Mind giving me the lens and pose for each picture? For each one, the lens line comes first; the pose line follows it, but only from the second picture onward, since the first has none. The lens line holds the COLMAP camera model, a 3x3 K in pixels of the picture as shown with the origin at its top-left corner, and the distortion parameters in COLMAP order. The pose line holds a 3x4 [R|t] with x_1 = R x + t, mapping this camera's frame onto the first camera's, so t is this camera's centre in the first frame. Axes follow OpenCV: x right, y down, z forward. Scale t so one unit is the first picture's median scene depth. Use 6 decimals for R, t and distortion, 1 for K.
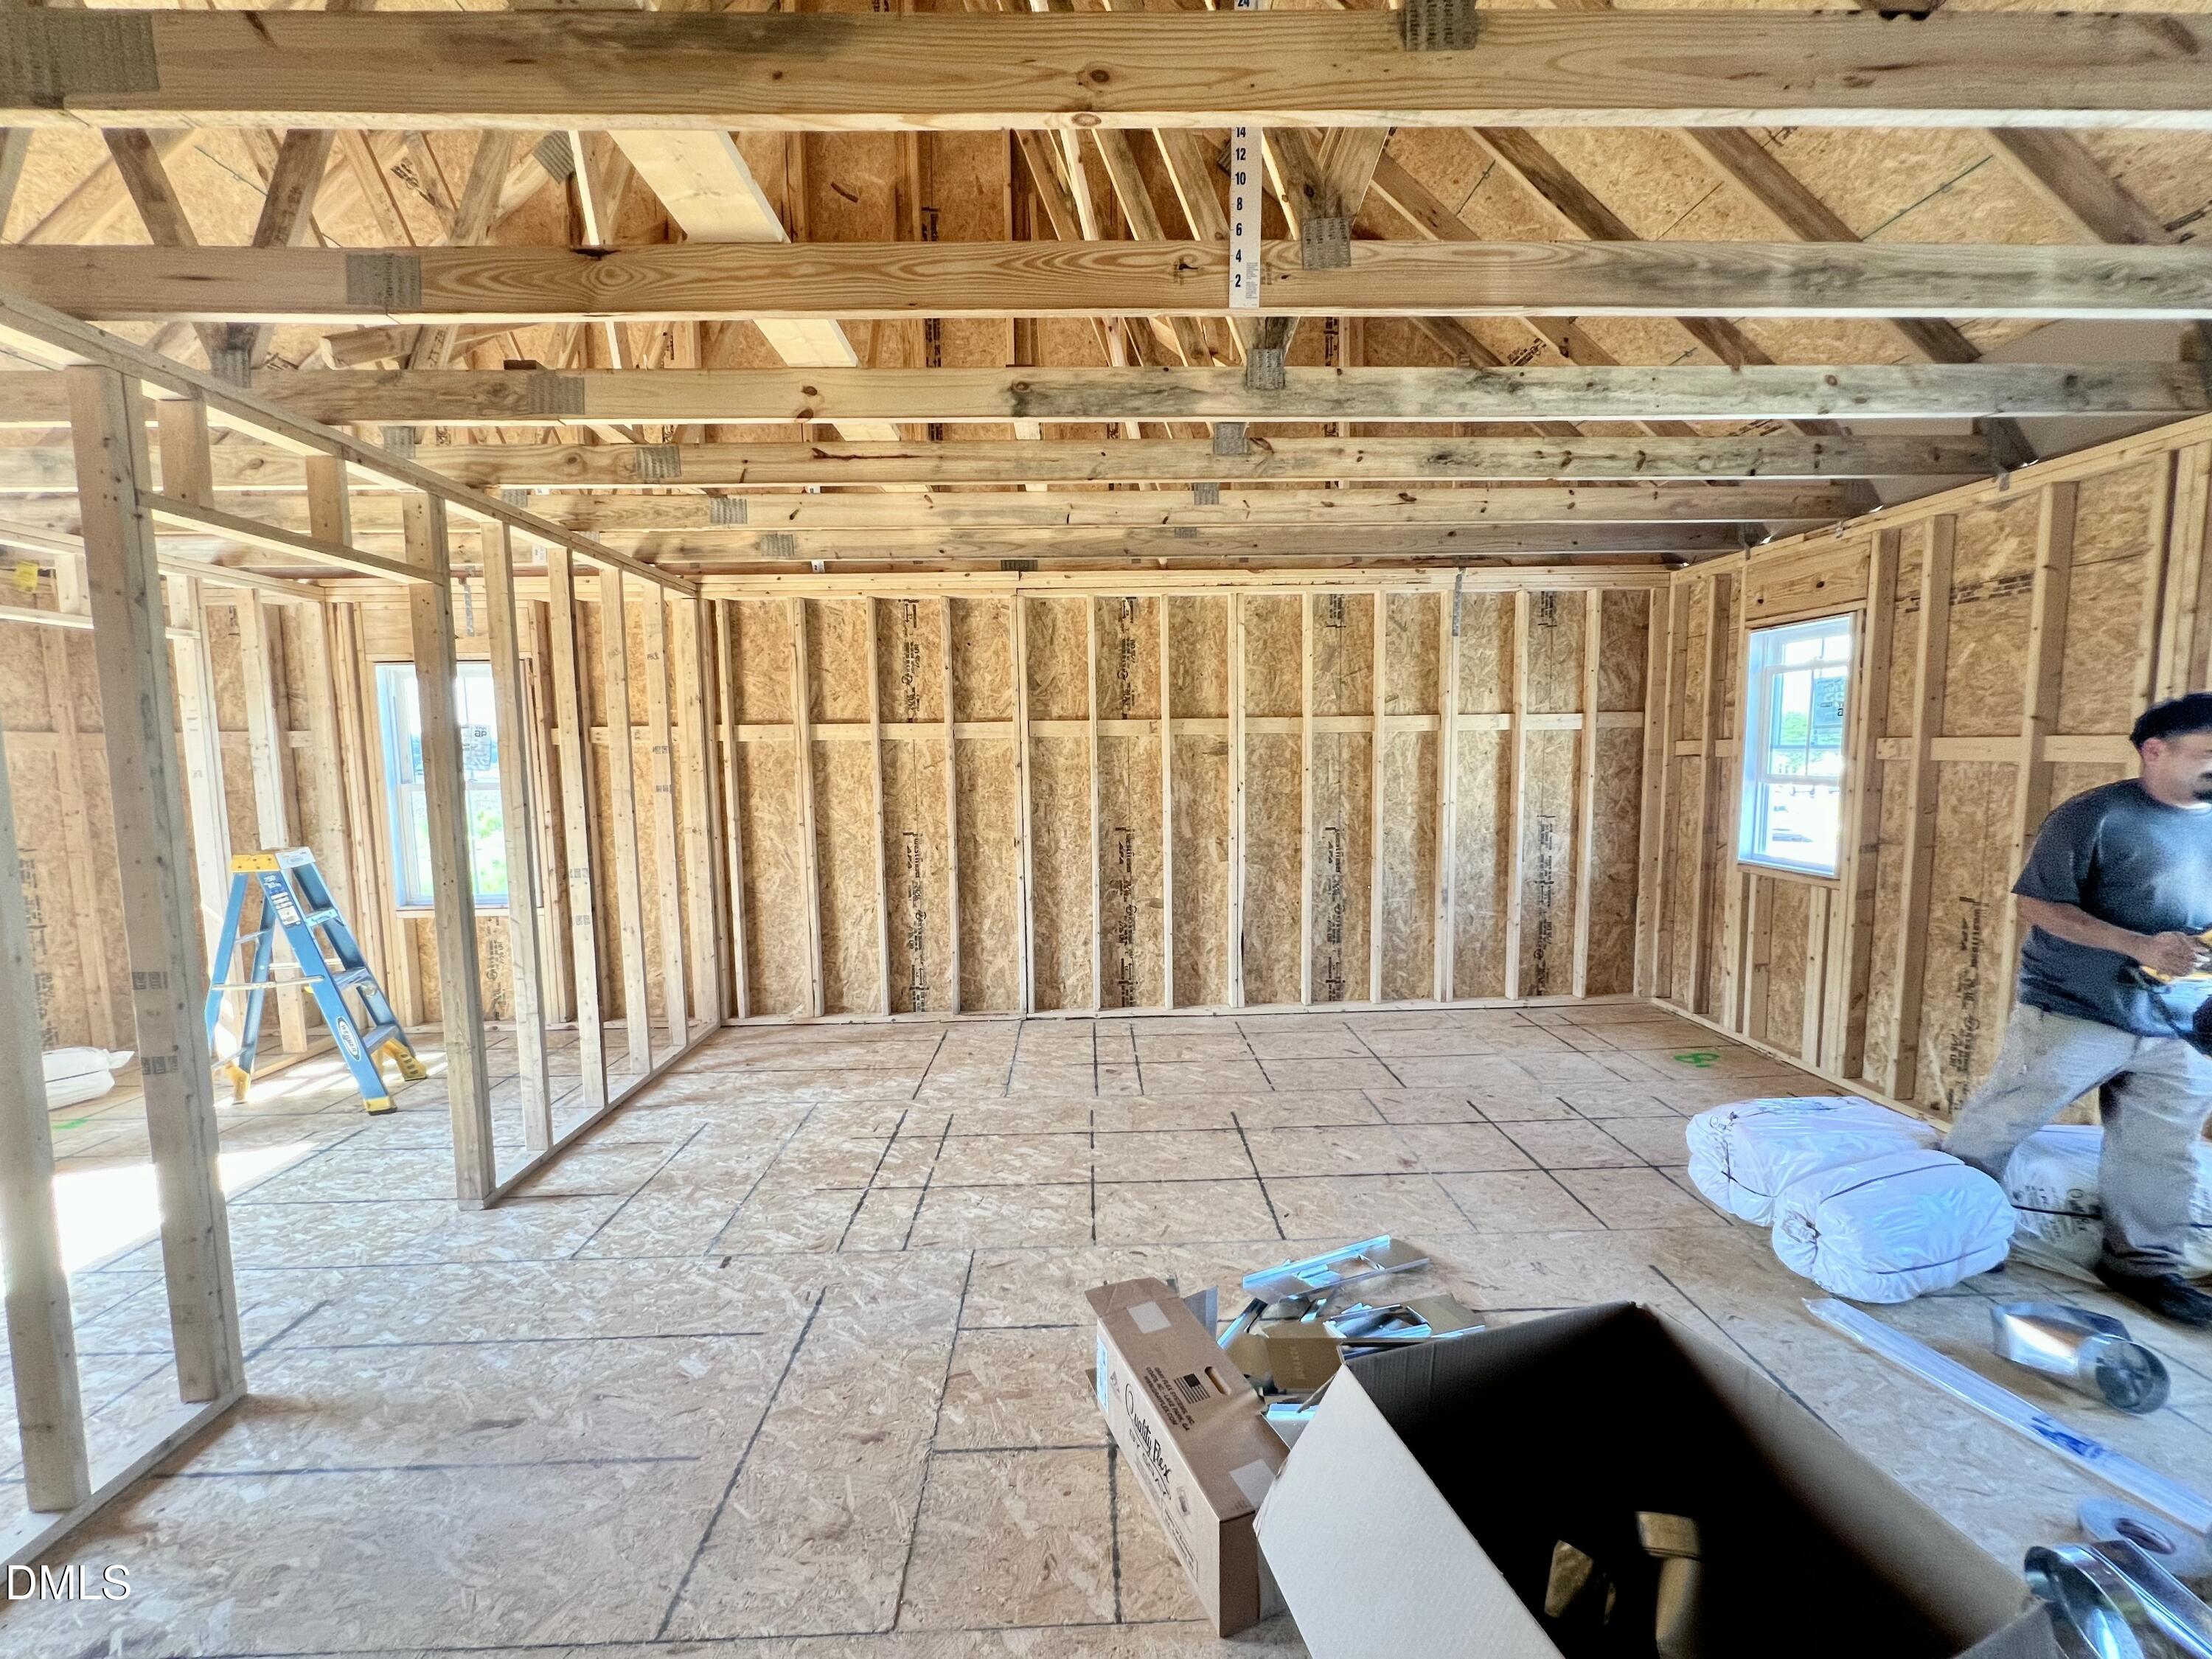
lens RADIAL K [[889.2, 0, 1106.5], [0, 889.2, 832.8], [0, 0, 1]] dist [-0.002298, 0.000381]
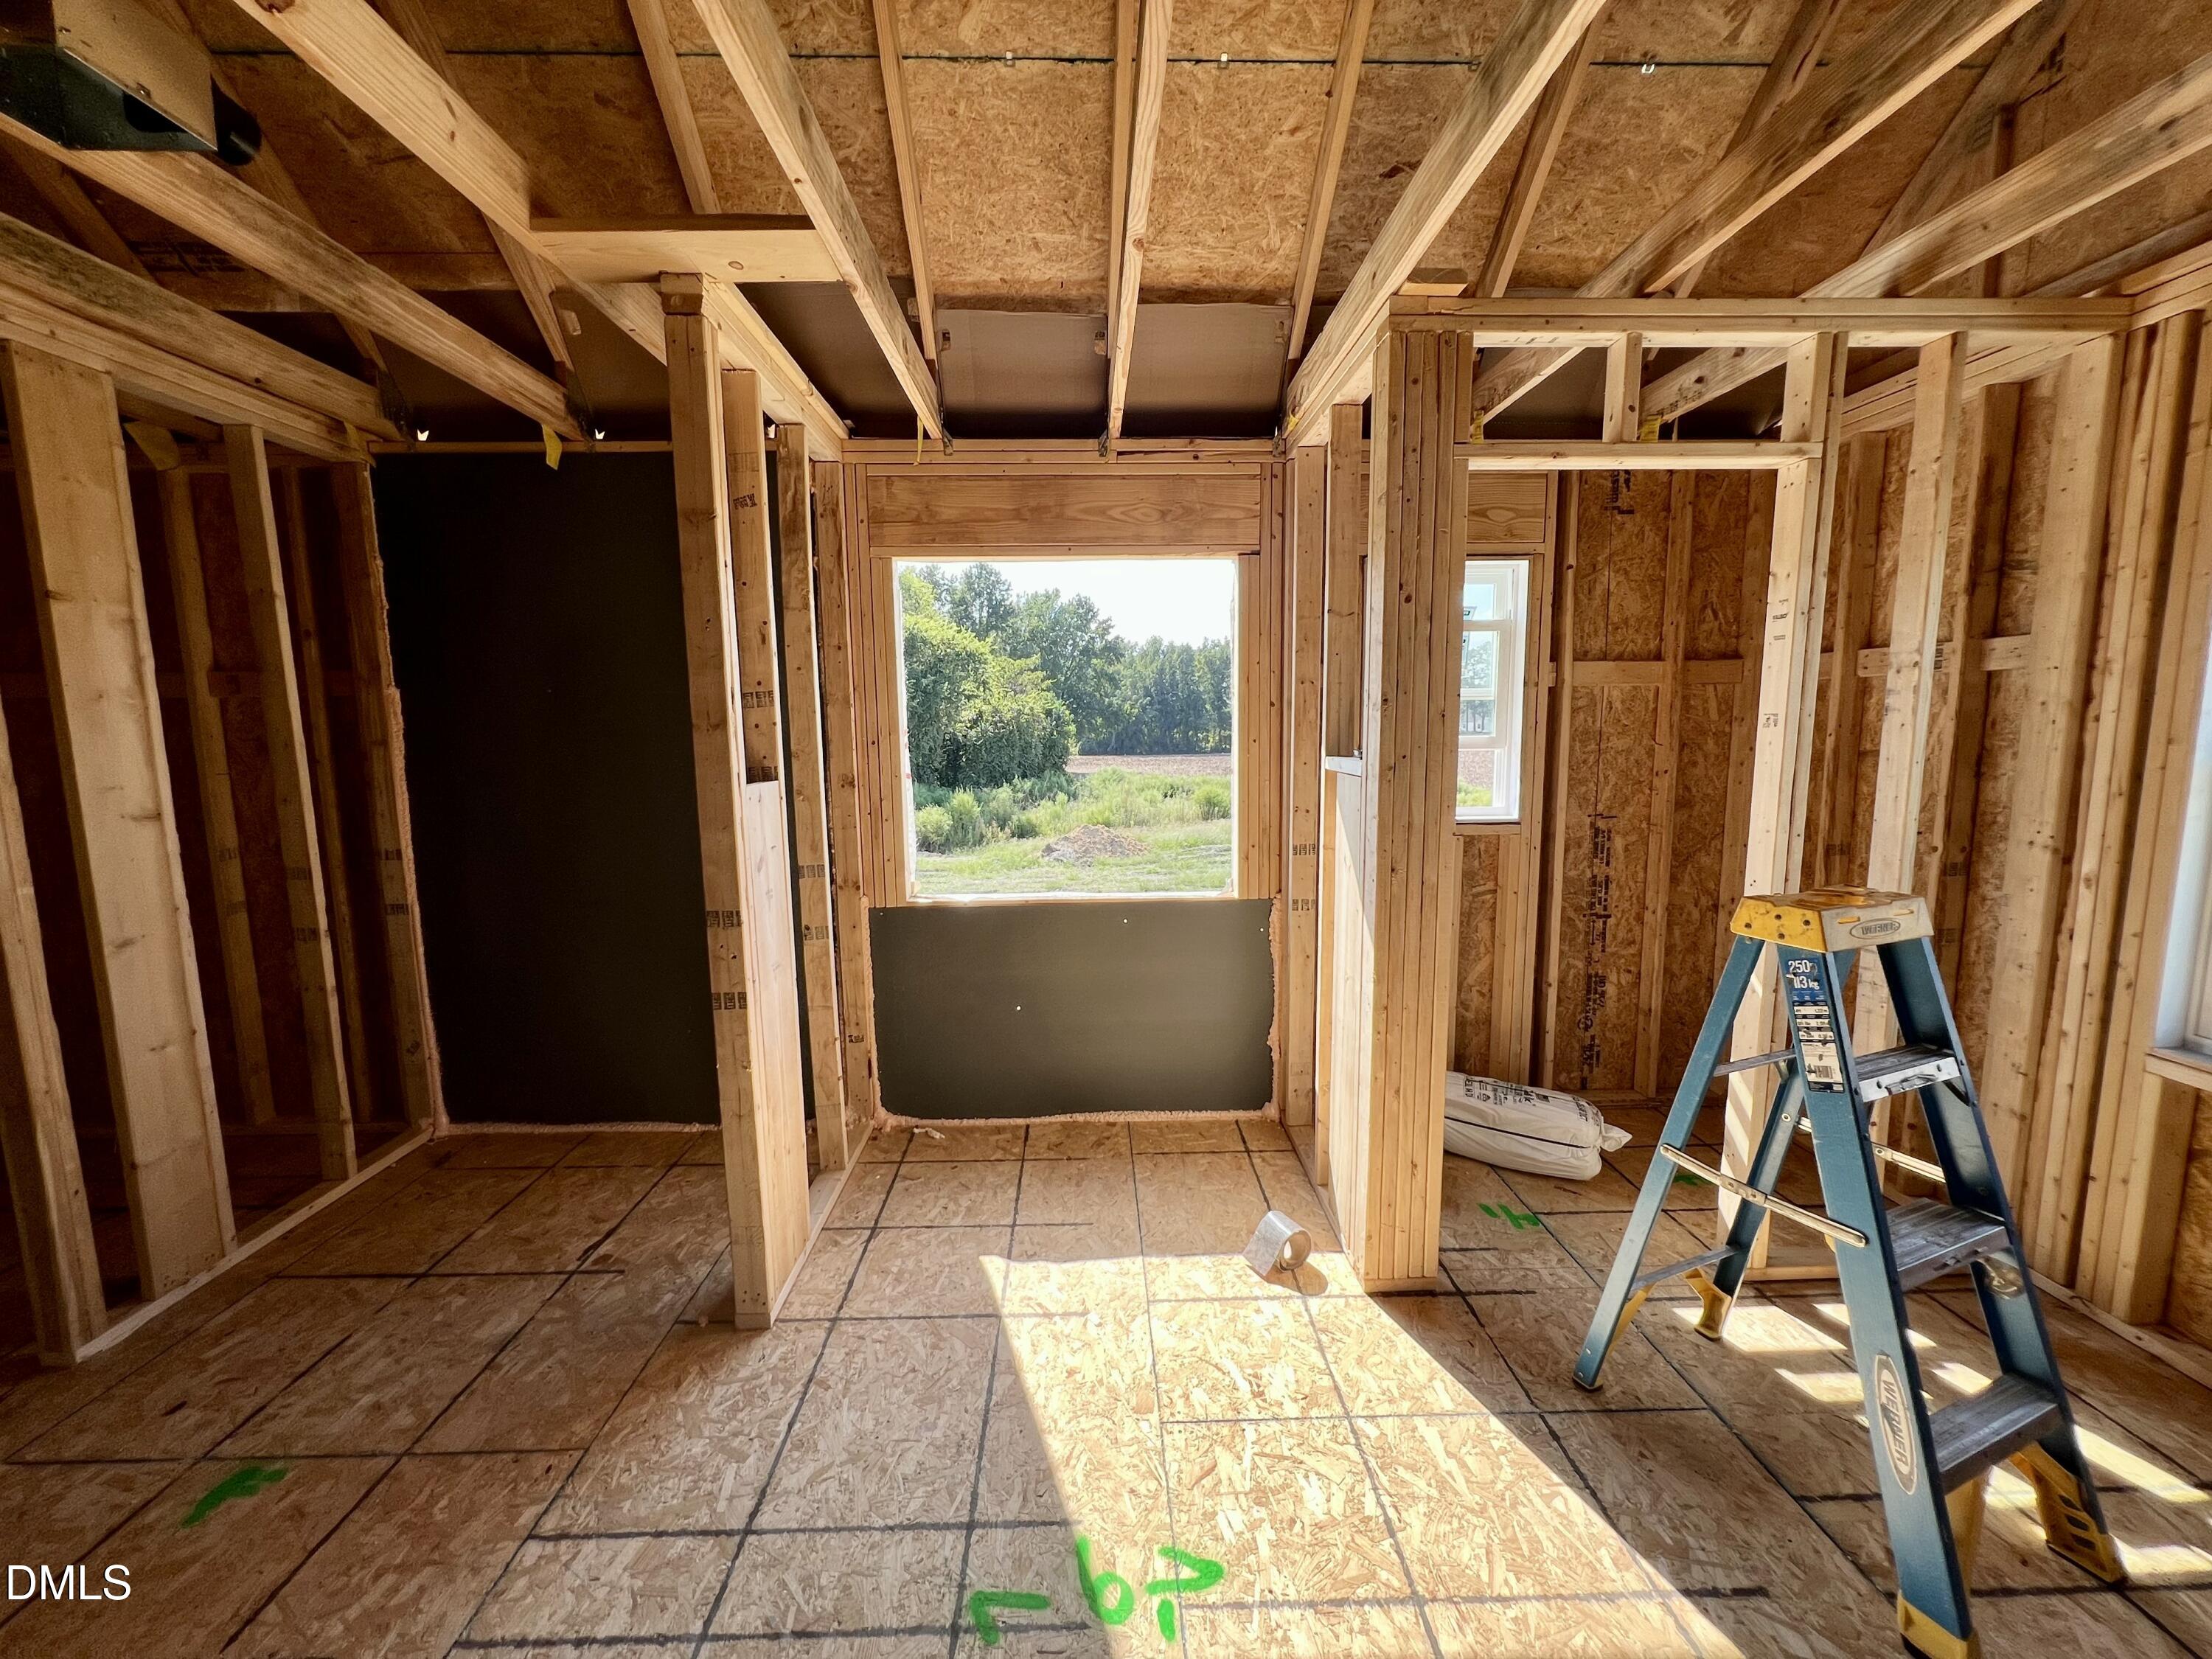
lens RADIAL K [[889.2, 0, 1106.5], [0, 889.2, 832.8], [0, 0, 1]] dist [-0.002298, 0.000381]
pose [[-0.005091, 0.139856, -0.990159, -0.424045], [-0.081005, 0.986860, 0.139807, -0.036989], [0.996701, 0.080920, 0.006305, 0.532955]]
